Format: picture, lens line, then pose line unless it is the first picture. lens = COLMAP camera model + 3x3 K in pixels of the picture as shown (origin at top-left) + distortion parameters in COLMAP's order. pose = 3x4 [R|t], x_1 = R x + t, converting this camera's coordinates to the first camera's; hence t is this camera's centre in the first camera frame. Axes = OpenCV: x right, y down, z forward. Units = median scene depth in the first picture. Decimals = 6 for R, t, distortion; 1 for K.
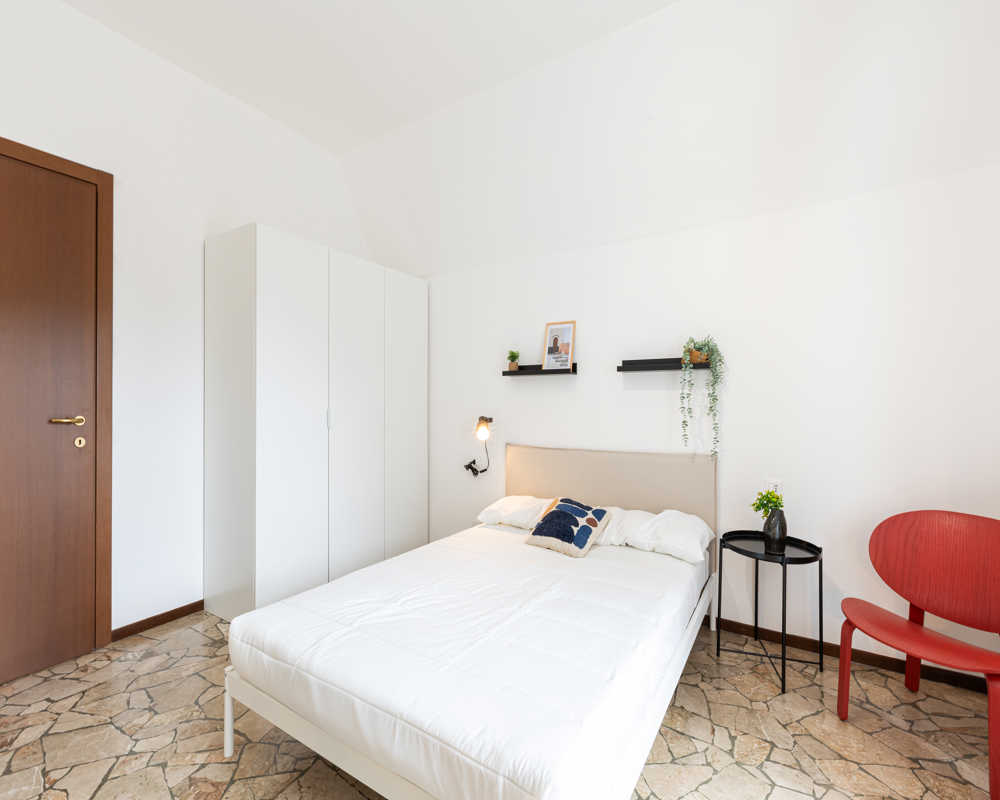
lens RADIAL K [[448.7, 0, 508.2], [0, 448.7, 401.3], [0, 0, 1]] dist [-0.002270, 0.000817]
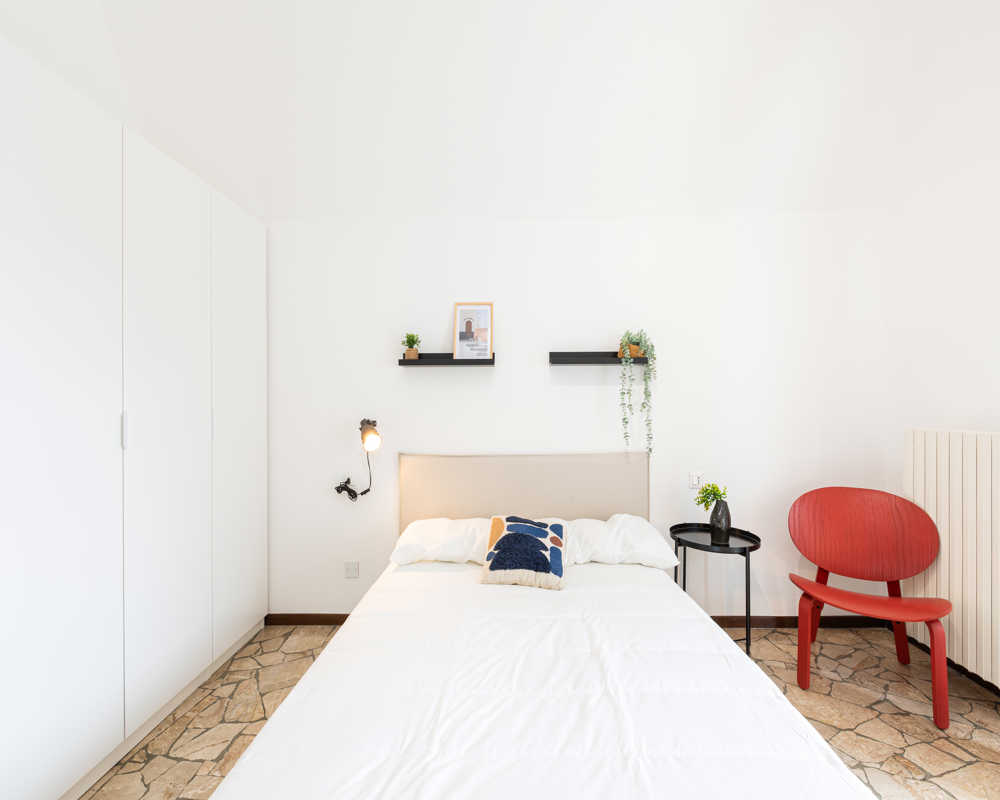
lens RADIAL K [[448.7, 0, 500.6], [0, 448.7, 399.2], [0, 0, 1]] dist [-0.002270, 0.000817]
pose [[0.859070, -0.004018, 0.511843, -0.319689], [0.005352, 0.999985, -0.001132, 0.003331], [-0.511831, 0.003712, 0.859078, 0.319423]]
